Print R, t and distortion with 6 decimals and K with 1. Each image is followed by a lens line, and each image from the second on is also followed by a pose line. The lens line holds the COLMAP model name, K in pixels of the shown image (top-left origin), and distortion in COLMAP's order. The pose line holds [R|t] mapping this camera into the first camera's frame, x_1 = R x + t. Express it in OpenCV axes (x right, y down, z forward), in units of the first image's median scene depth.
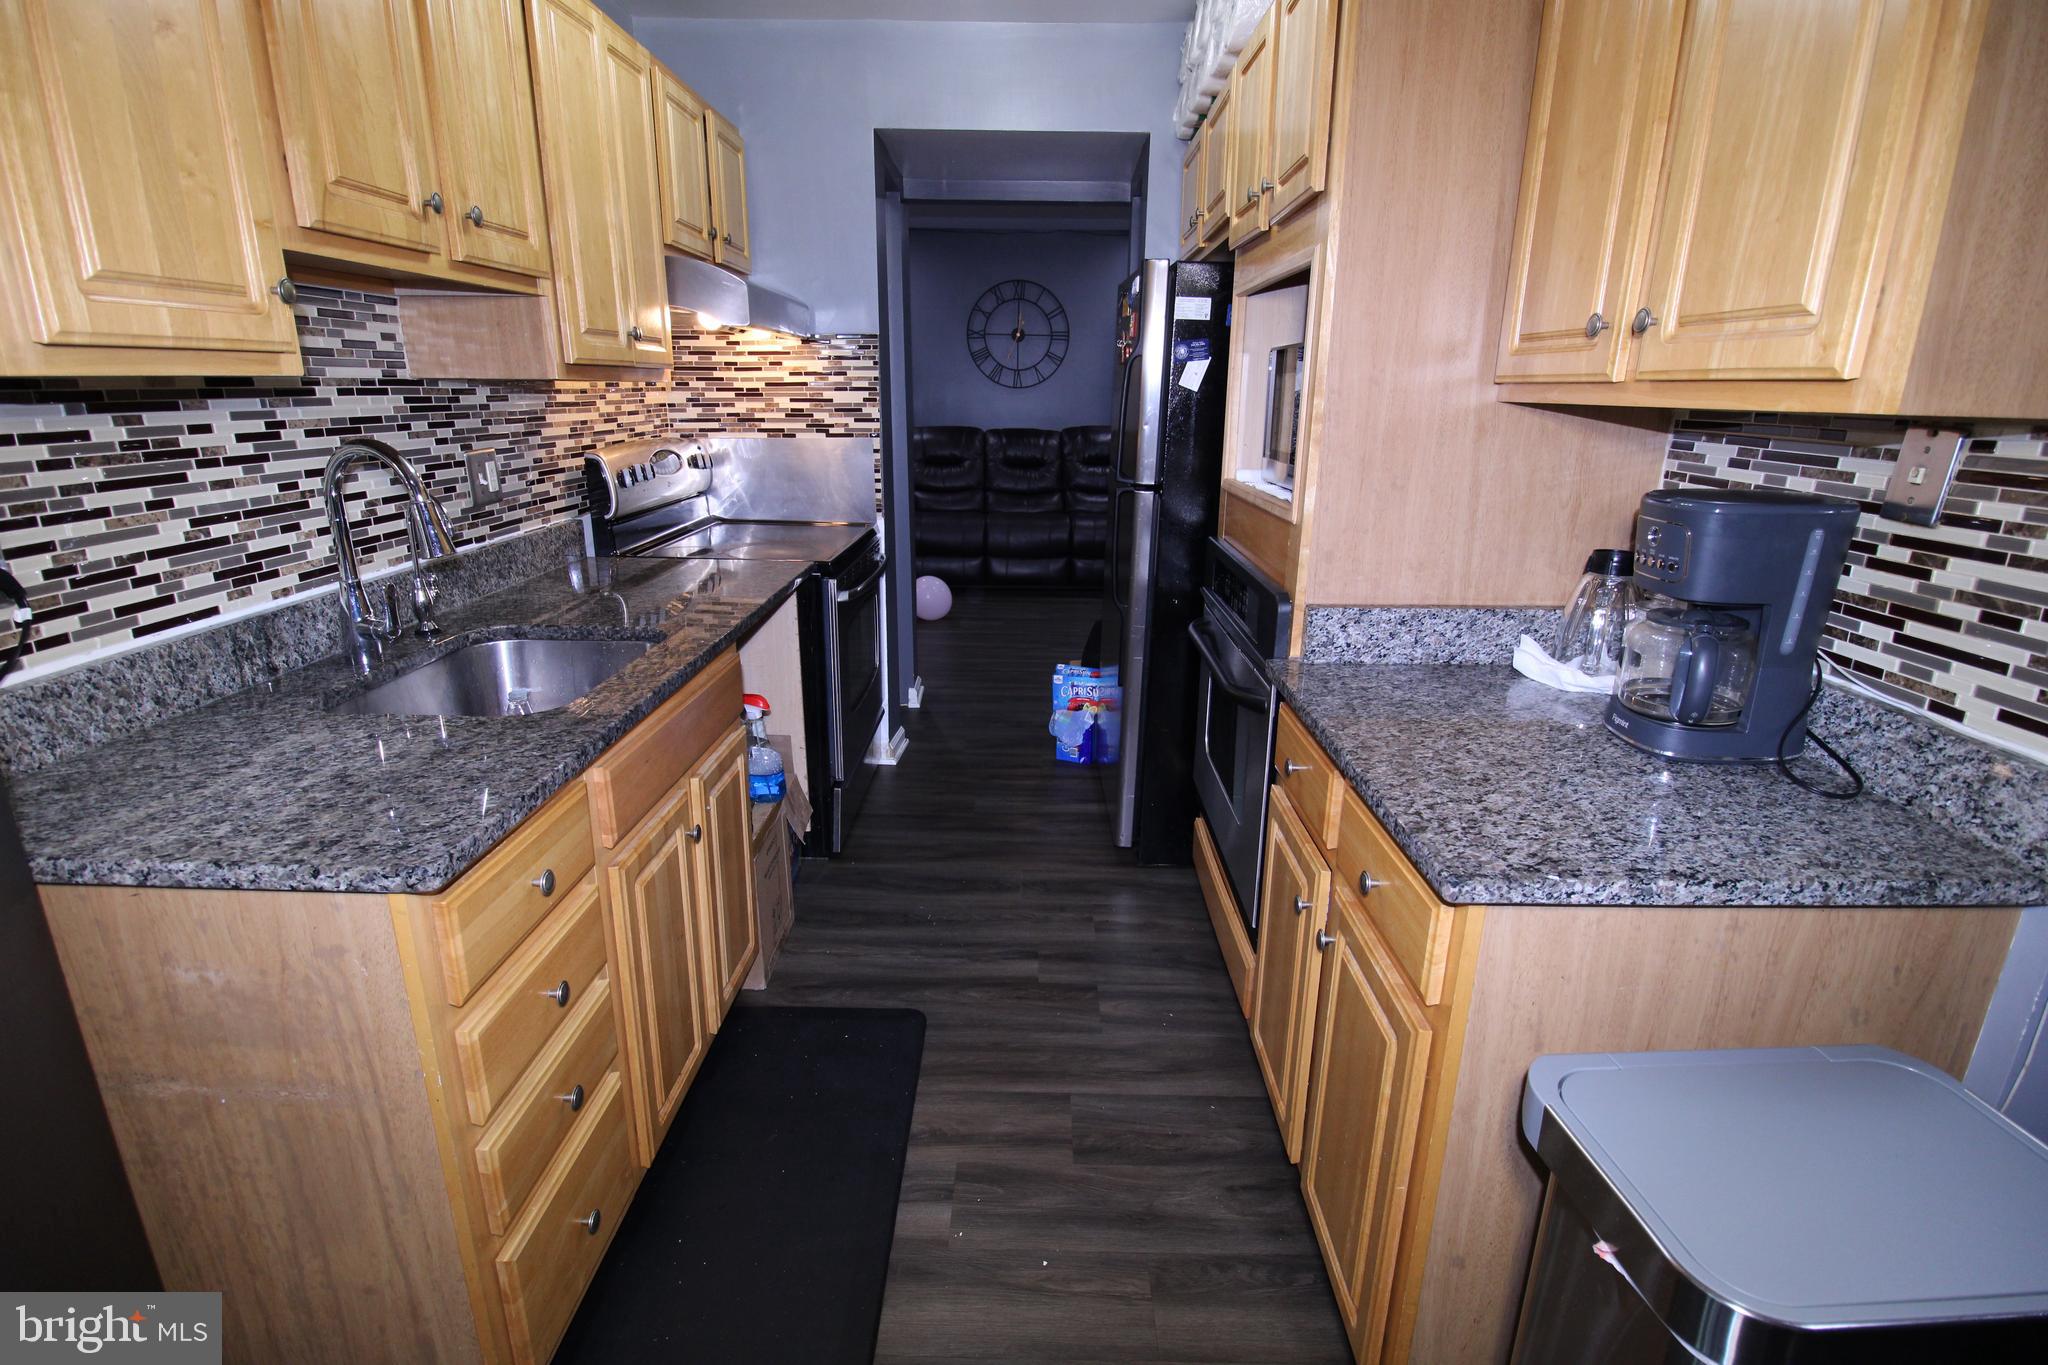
lens RADIAL K [[954.8, 0, 1029.0], [0, 954.8, 659.8], [0, 0, 1]] dist [0.002715, -0.015149]
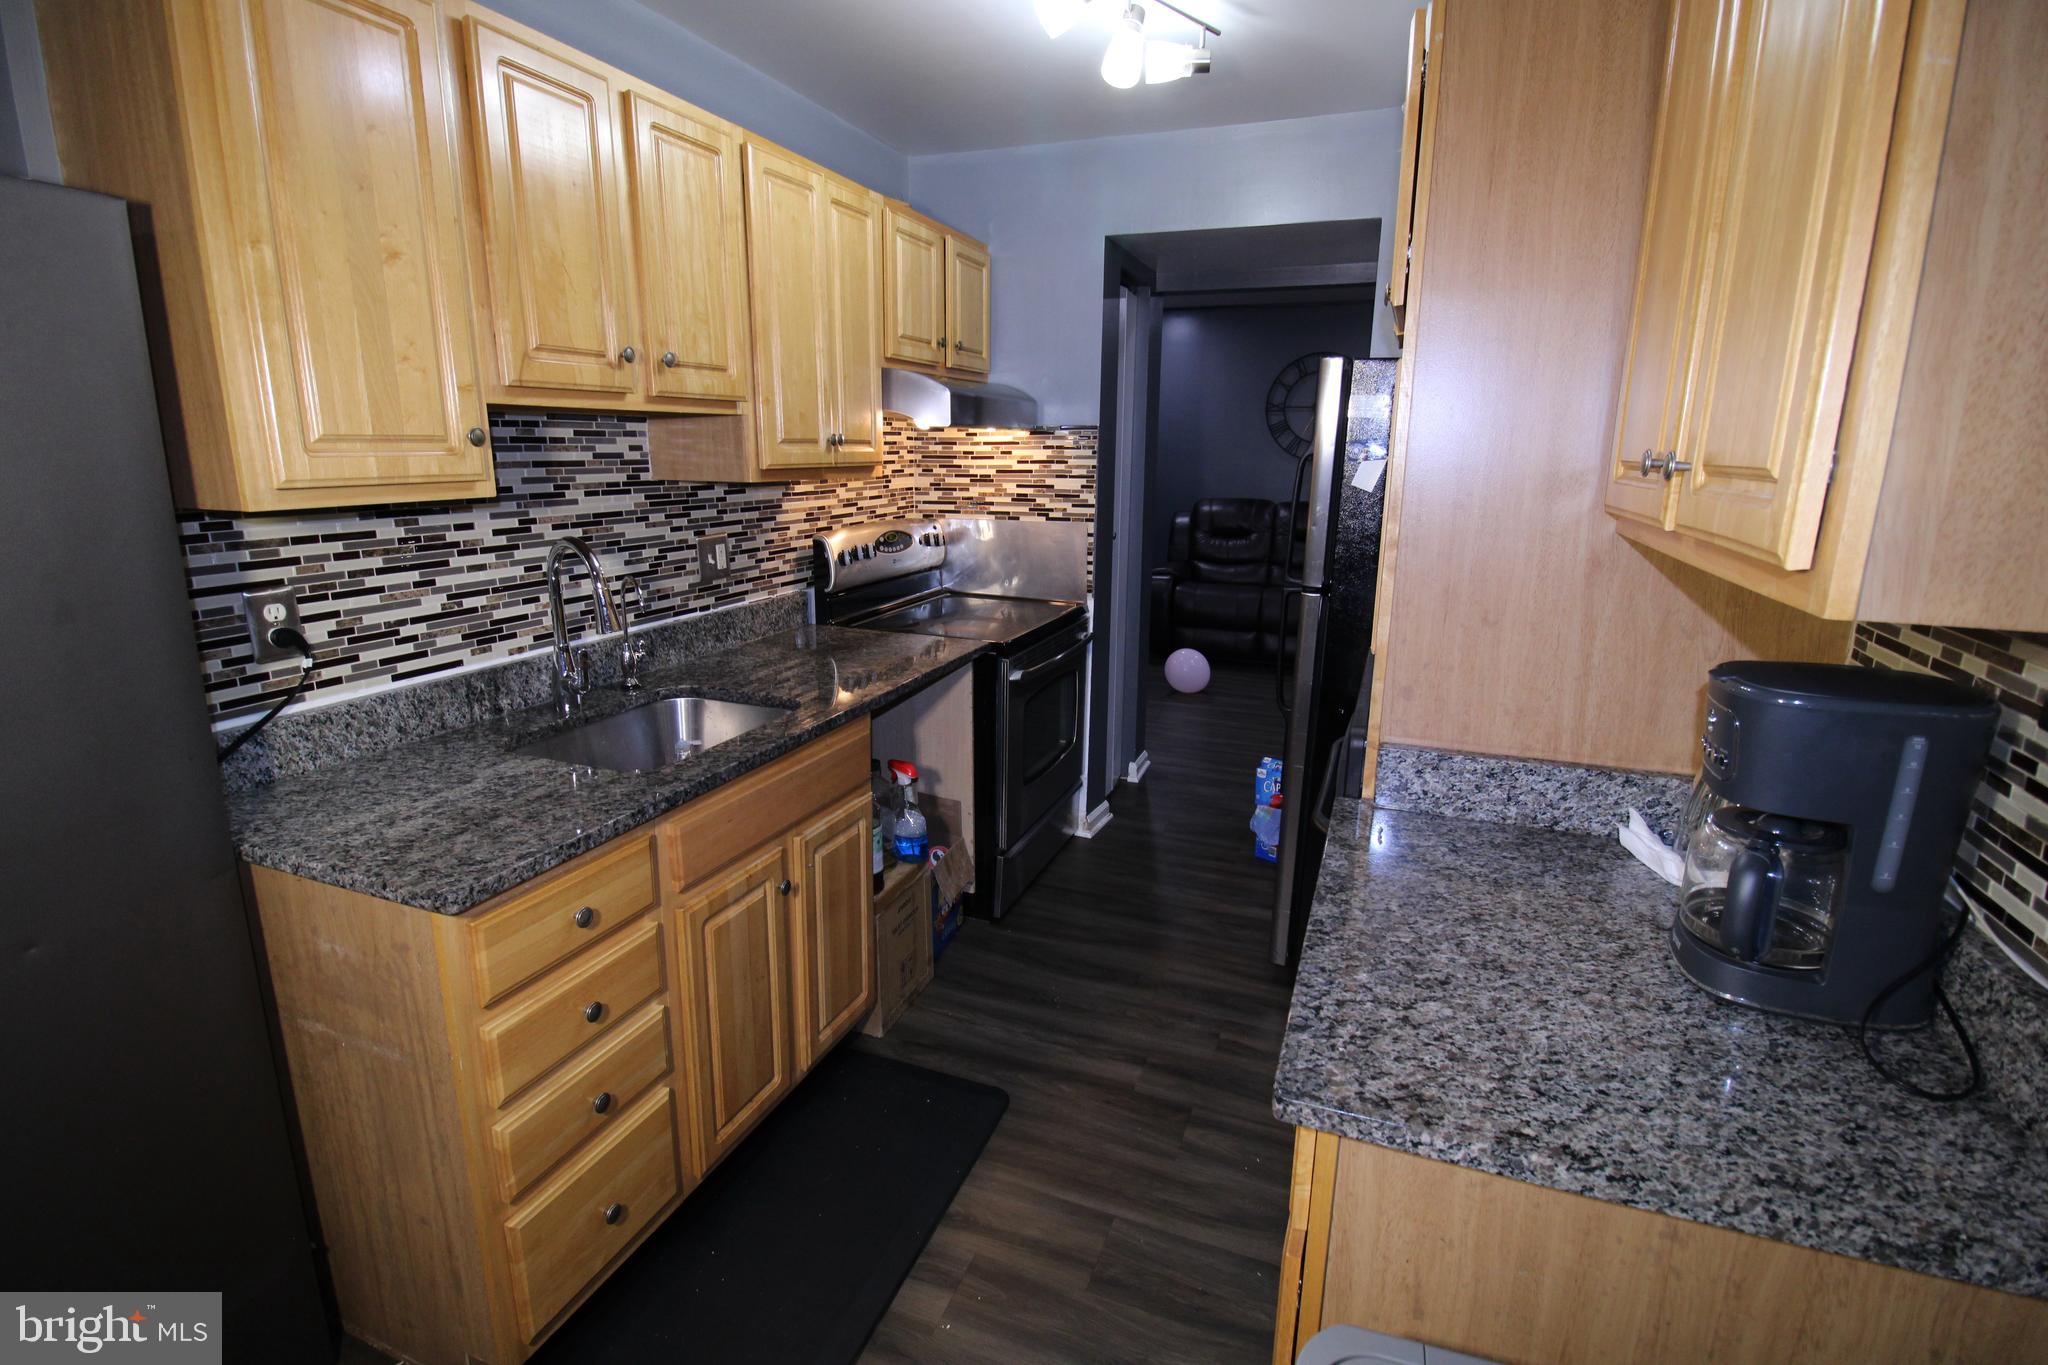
lens RADIAL K [[951.5, 0, 1028.8], [0, 951.5, 657.3], [0, 0, 1]] dist [0.002167, -0.014214]
pose [[0.934657, 0.076159, -0.347298, 0.332925], [-0.097012, 0.994353, -0.043028, -0.078107], [0.342060, 0.073909, 0.936767, 0.032131]]
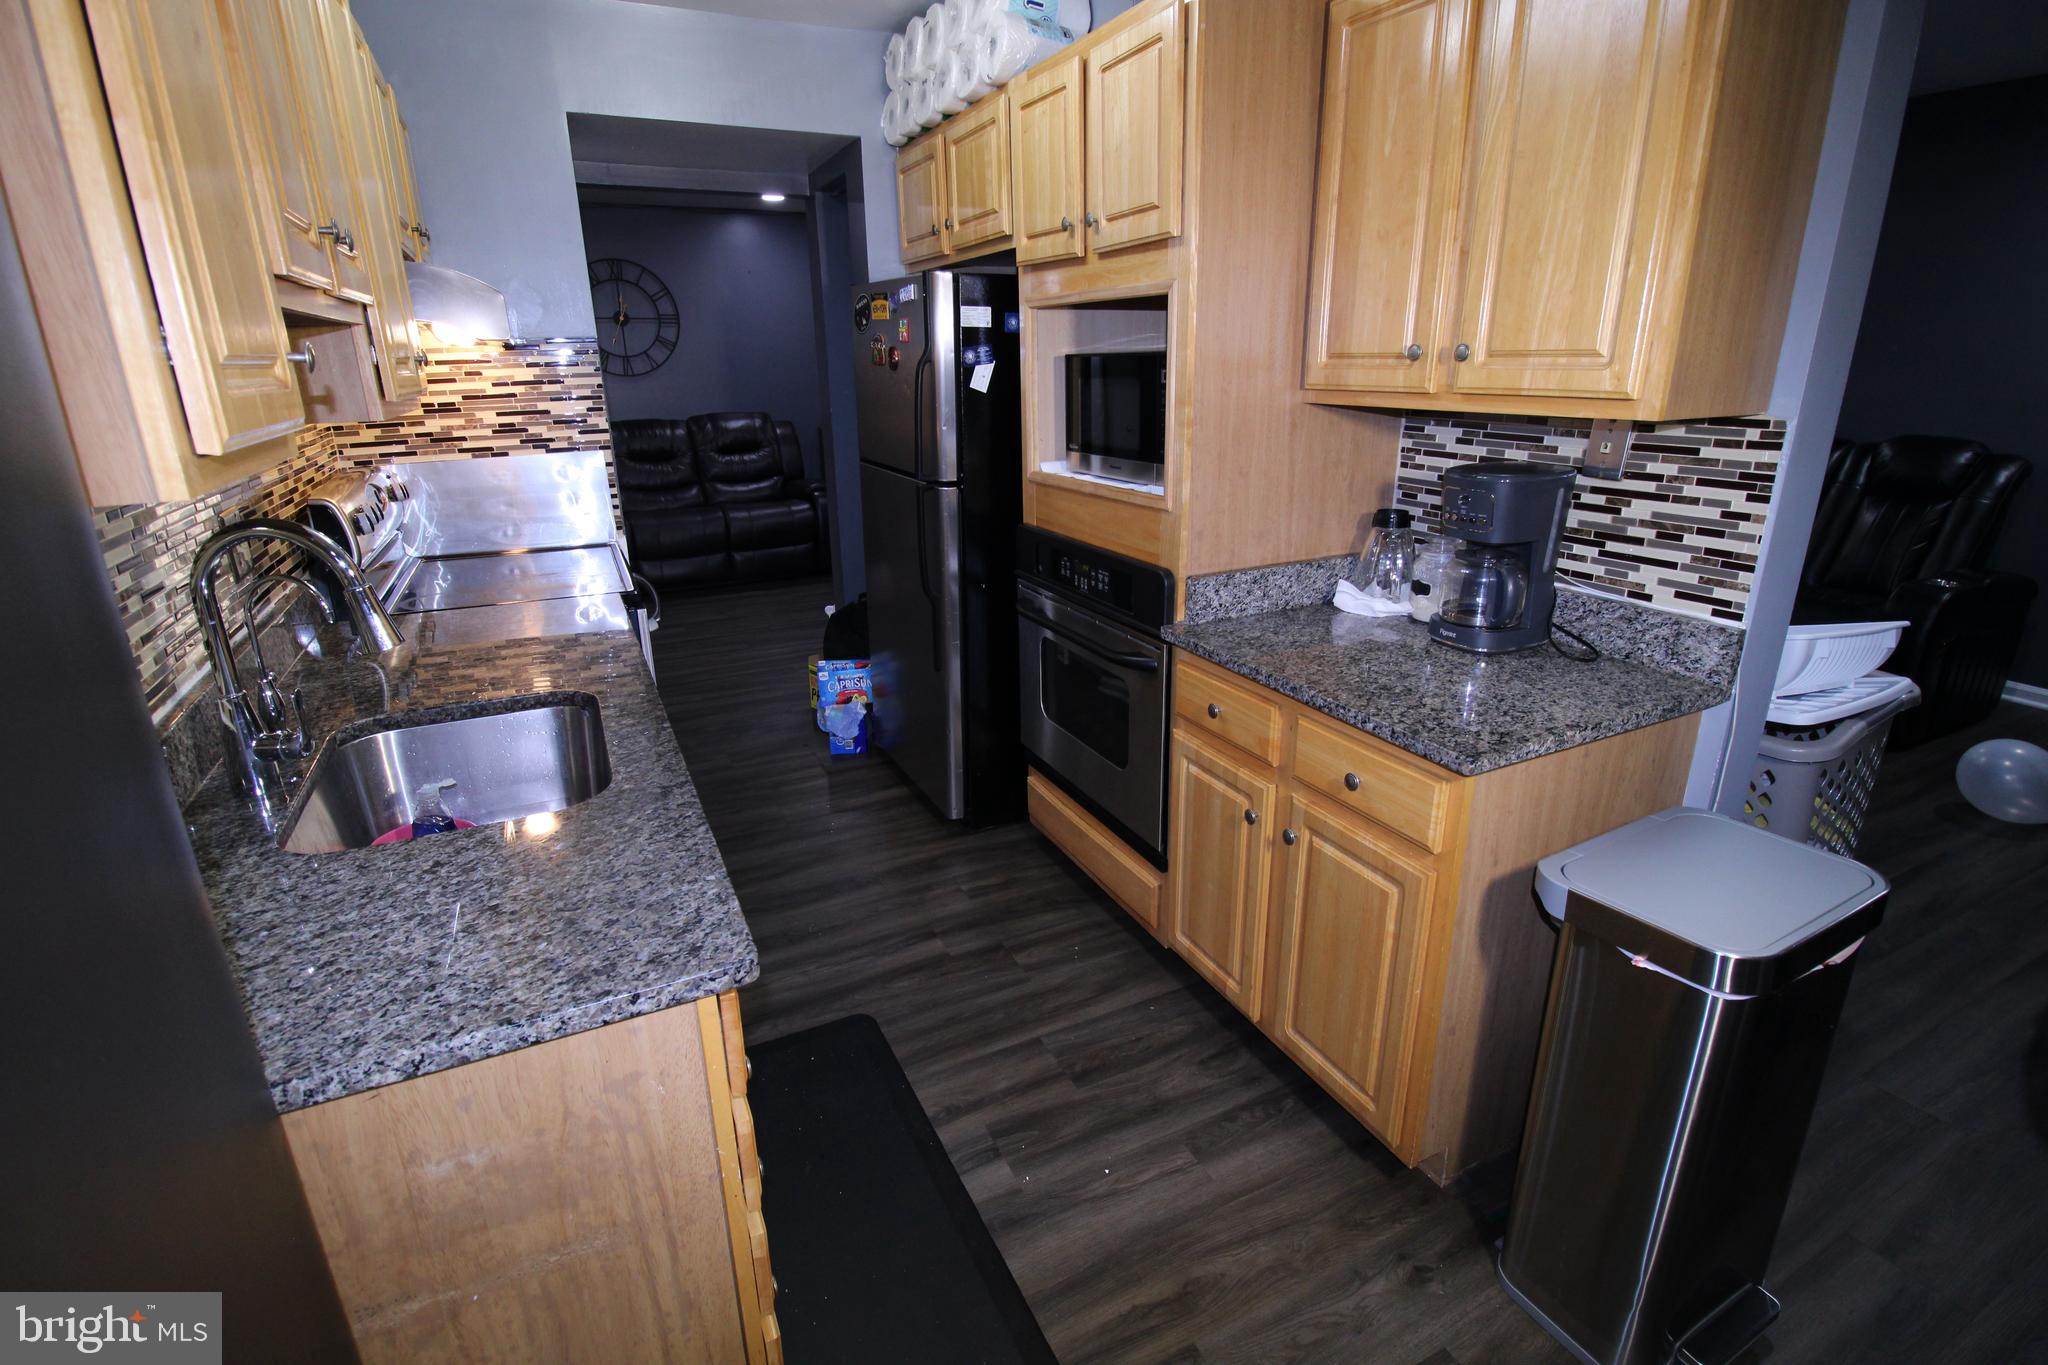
lens RADIAL K [[954.8, 0, 1029.0], [0, 954.8, 659.8], [0, 0, 1]] dist [0.002715, -0.015149]
pose [[0.894084, -0.159593, 0.418501, -0.478050], [0.146828, 0.987169, 0.062767, -0.068904], [-0.423148, 0.005329, 0.906045, -0.011818]]
